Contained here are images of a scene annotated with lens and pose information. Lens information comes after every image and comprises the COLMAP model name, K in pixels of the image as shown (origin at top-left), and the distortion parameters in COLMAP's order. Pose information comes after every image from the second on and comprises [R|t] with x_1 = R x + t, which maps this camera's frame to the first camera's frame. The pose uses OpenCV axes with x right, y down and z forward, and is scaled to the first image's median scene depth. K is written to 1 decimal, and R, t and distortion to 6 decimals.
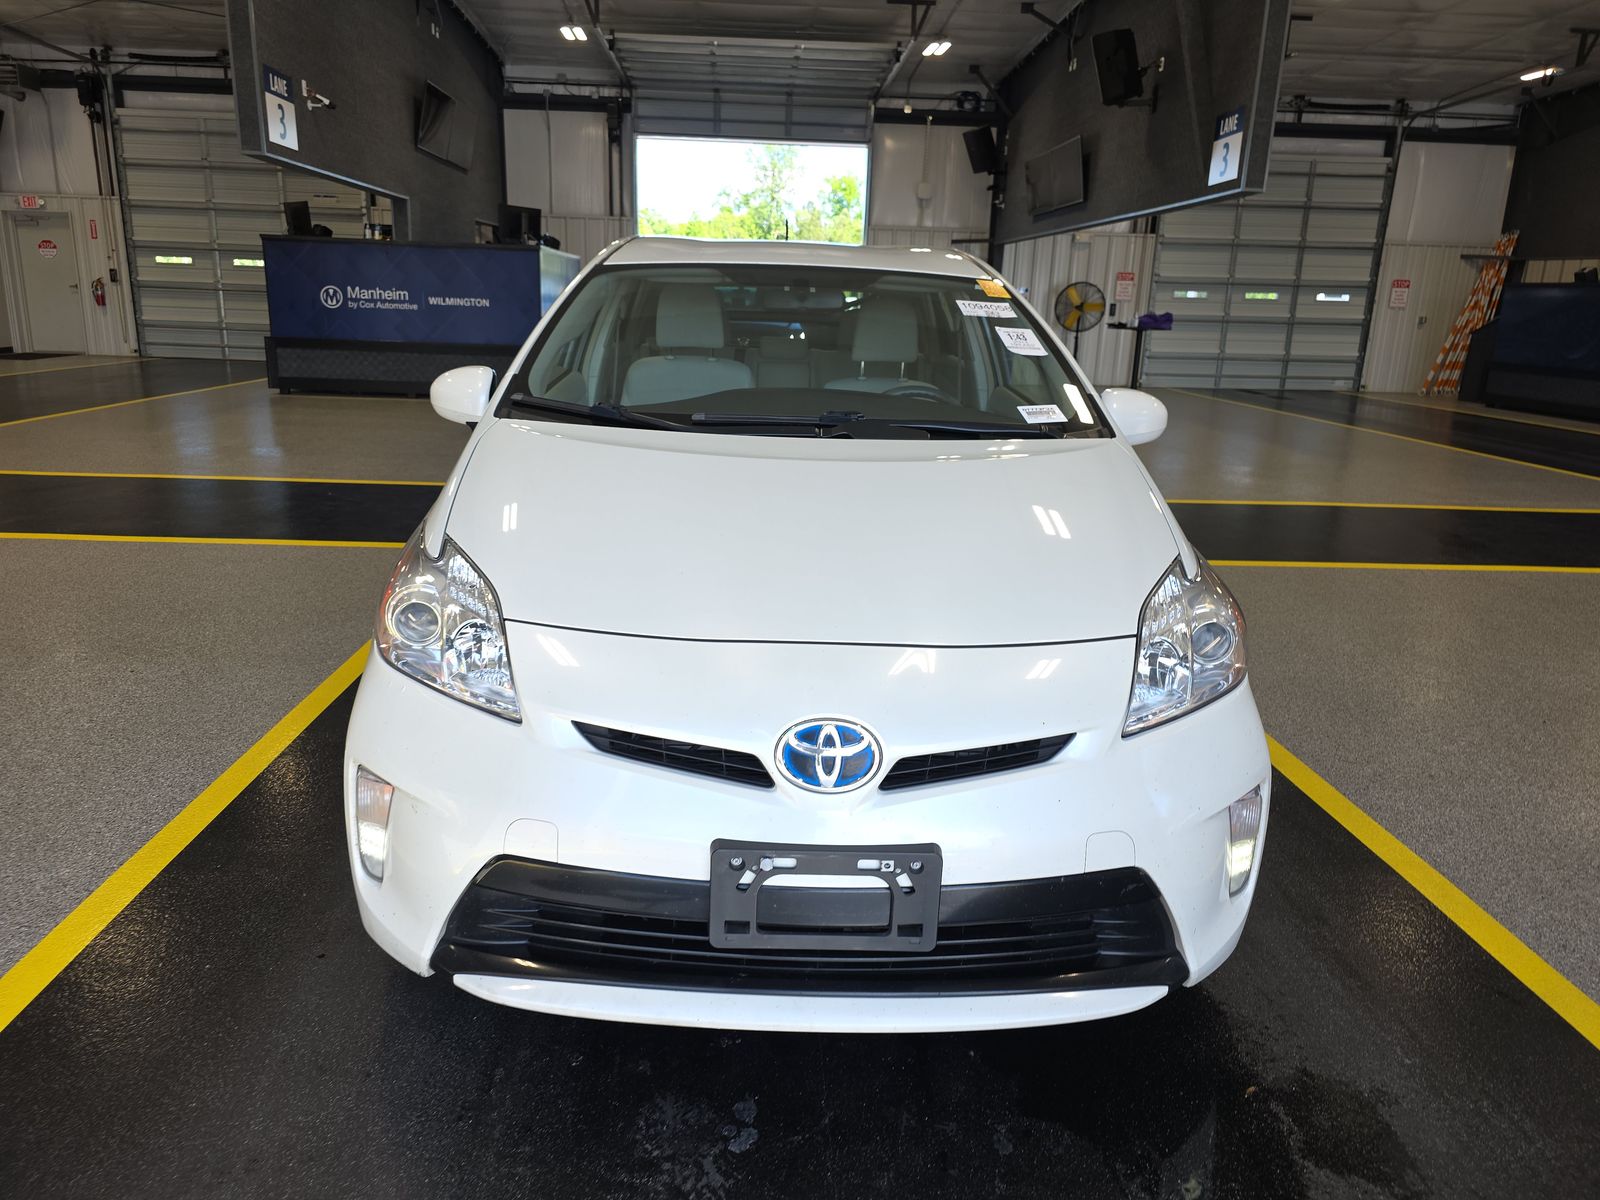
lens RADIAL K [[1087.8, 0, 779.8], [0, 1087.8, 595.8], [0, 0, 1]] dist [0.046816, -0.040278]
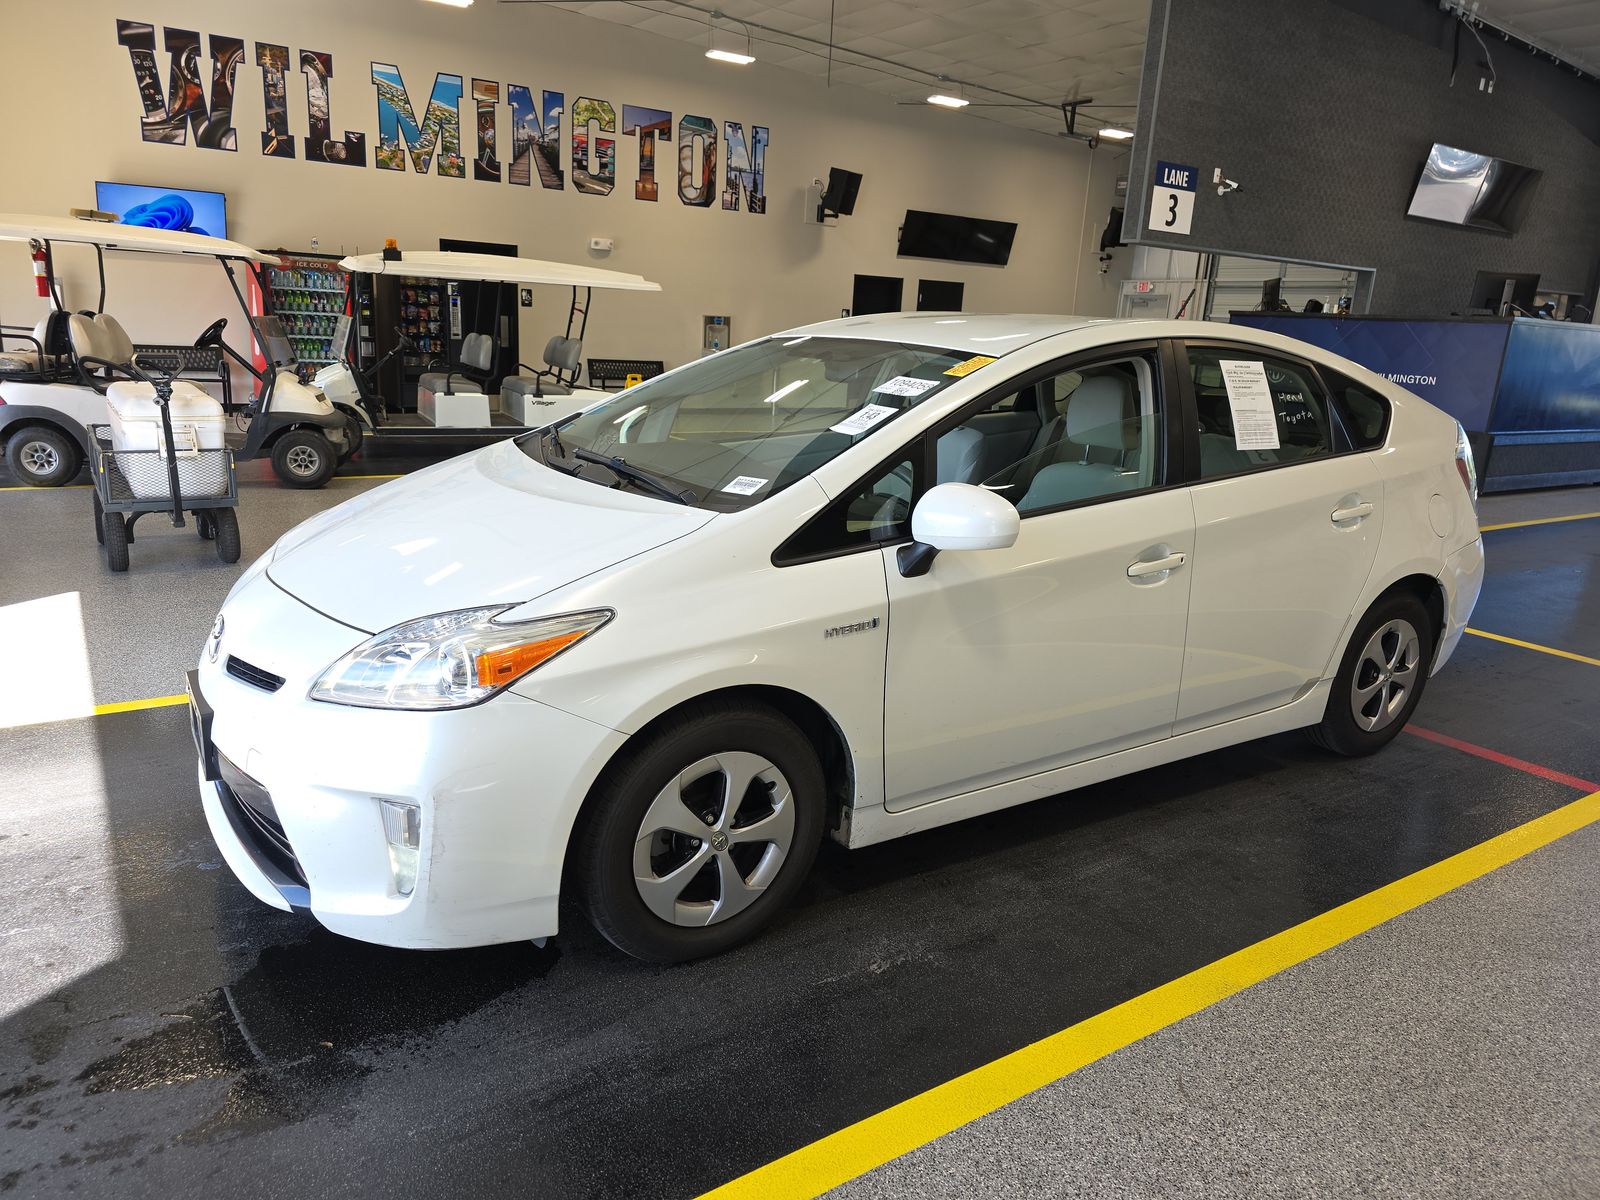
lens RADIAL K [[1087.8, 0, 779.8], [0, 1087.8, 595.8], [0, 0, 1]] dist [0.046816, -0.040278]
pose [[0.514153, 0.206707, -0.832418, 0.317837], [-0.259213, 0.962590, 0.078926, -0.043916], [0.817591, 0.175193, 0.548499, 0.141573]]
